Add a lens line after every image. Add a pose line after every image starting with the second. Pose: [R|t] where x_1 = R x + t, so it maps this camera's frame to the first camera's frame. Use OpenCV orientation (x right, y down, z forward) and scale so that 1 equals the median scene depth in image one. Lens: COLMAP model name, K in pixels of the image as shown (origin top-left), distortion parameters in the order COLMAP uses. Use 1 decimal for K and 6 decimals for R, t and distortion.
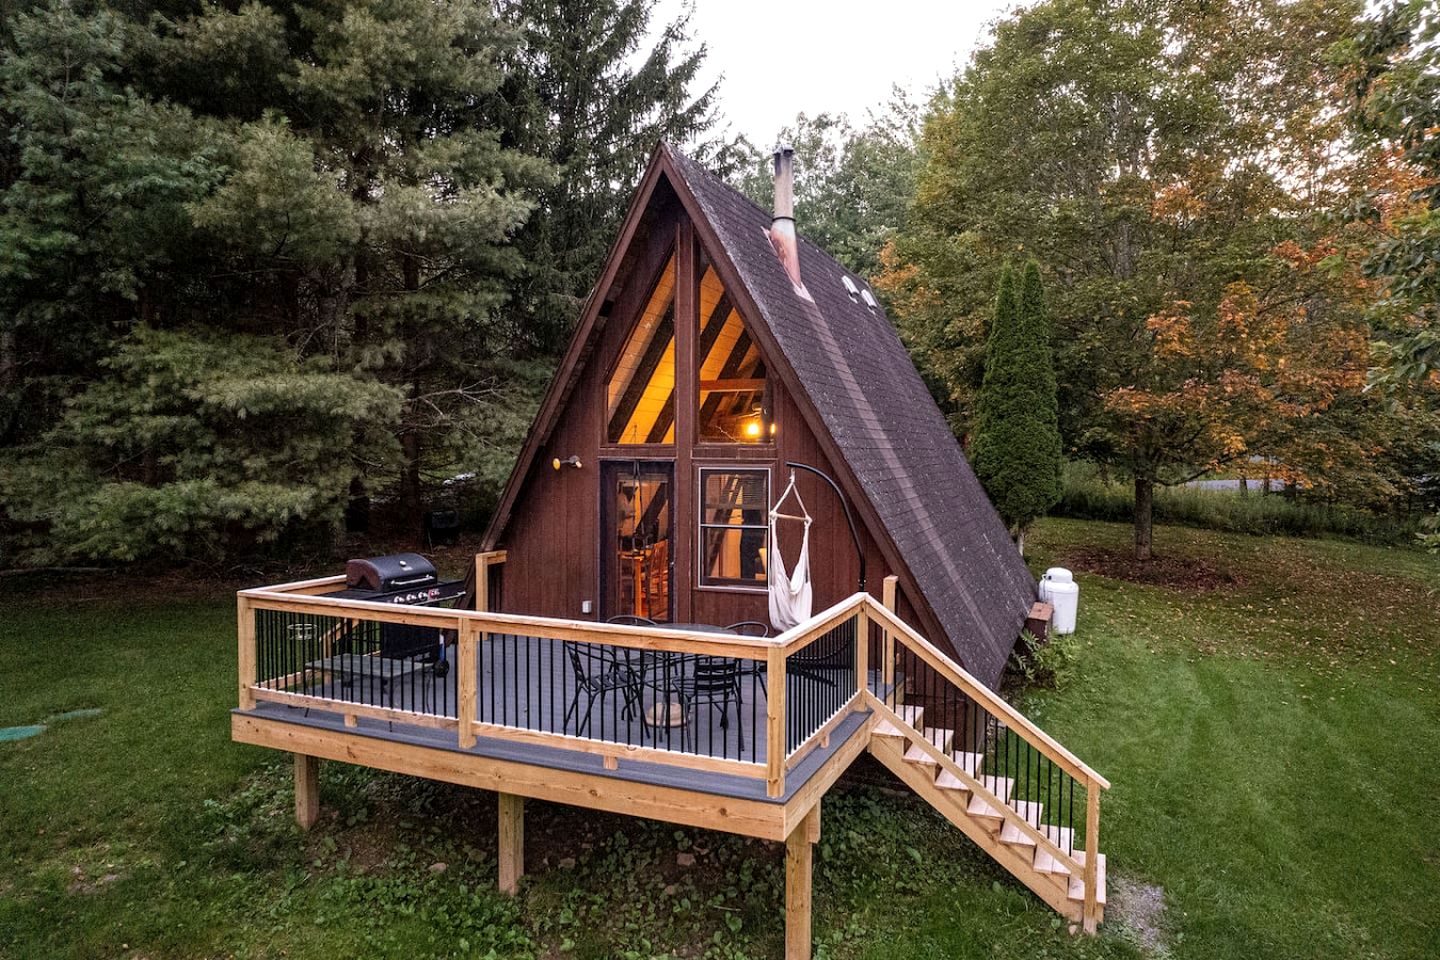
lens RADIAL K [[931.6, 0, 720.0], [0, 931.6, 480.0], [0, 0, 1]] dist [-0.040003, 0.003549]
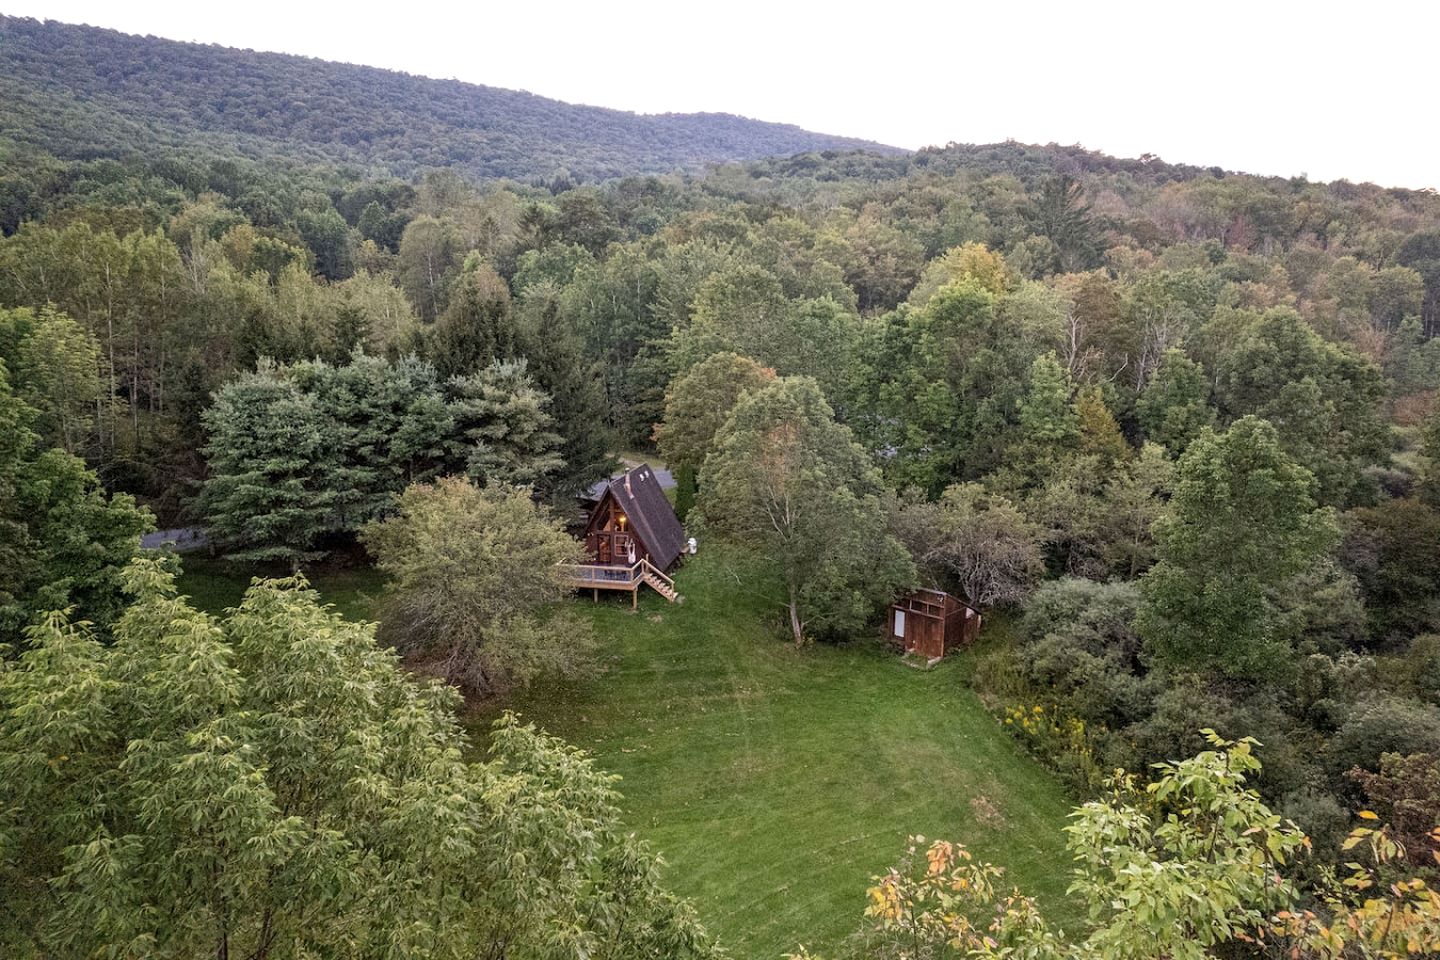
lens RADIAL K [[931.6, 0, 720.0], [0, 931.6, 480.0], [0, 0, 1]] dist [-0.040003, 0.003549]
pose [[0.979497, -0.039419, 0.197565, -0.698447], [0.008817, 0.988118, 0.153444, -1.676714], [-0.201266, -0.148556, 0.968206, -6.366009]]
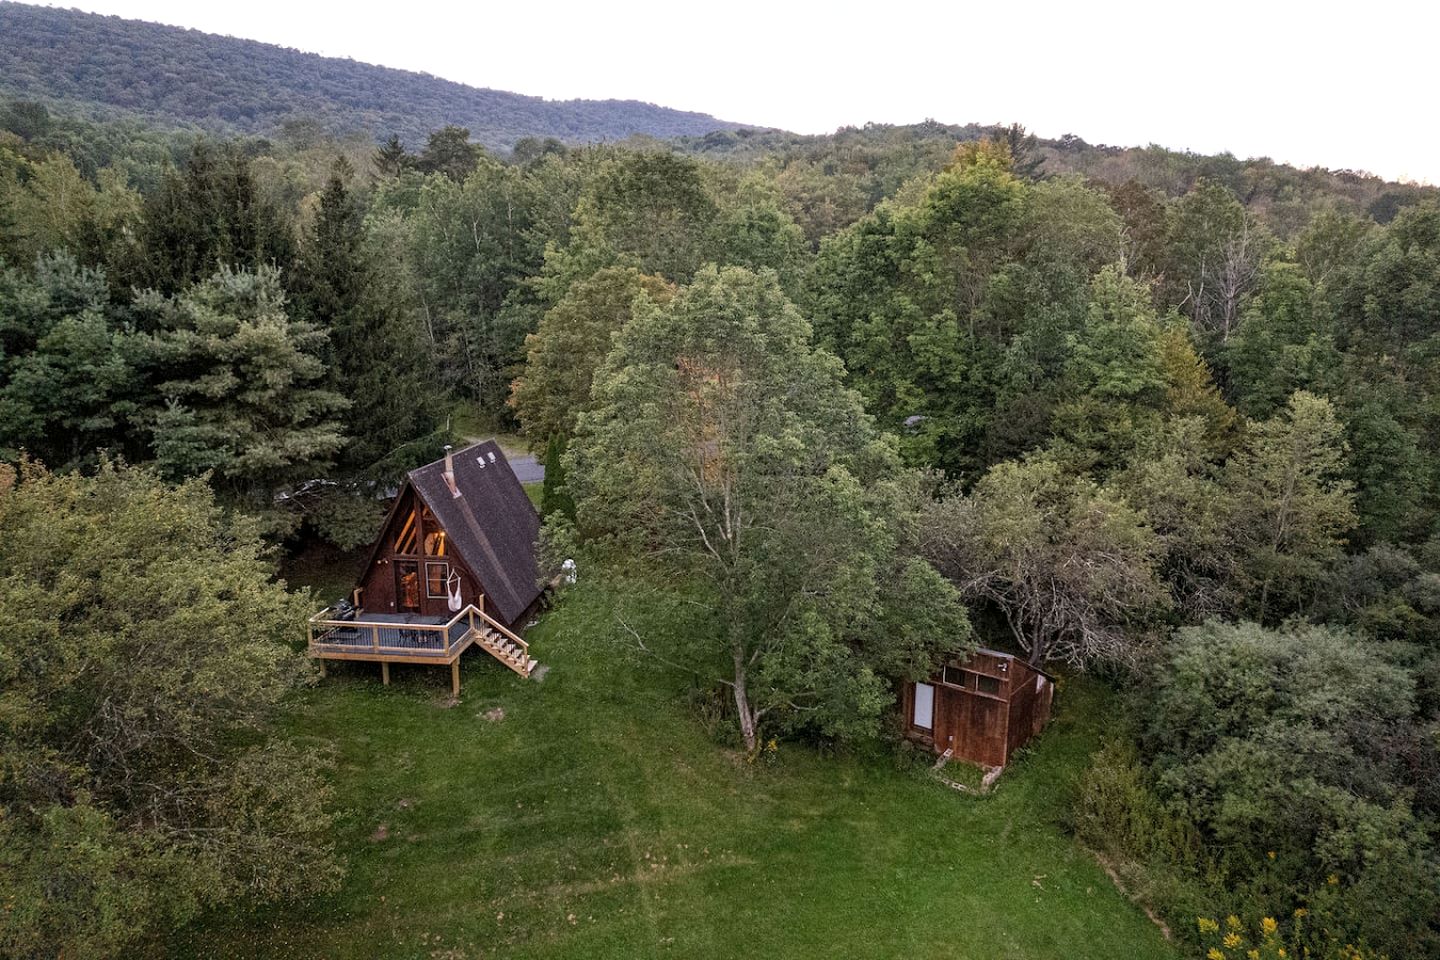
lens RADIAL K [[931.6, 0, 720.0], [0, 931.6, 480.0], [0, 0, 1]] dist [-0.040003, 0.003549]
pose [[0.957497, -0.058105, 0.282530, 0.087432], [0.012967, 0.987181, 0.159078, -1.107220], [-0.288151, -0.148653, 0.945976, -3.240237]]
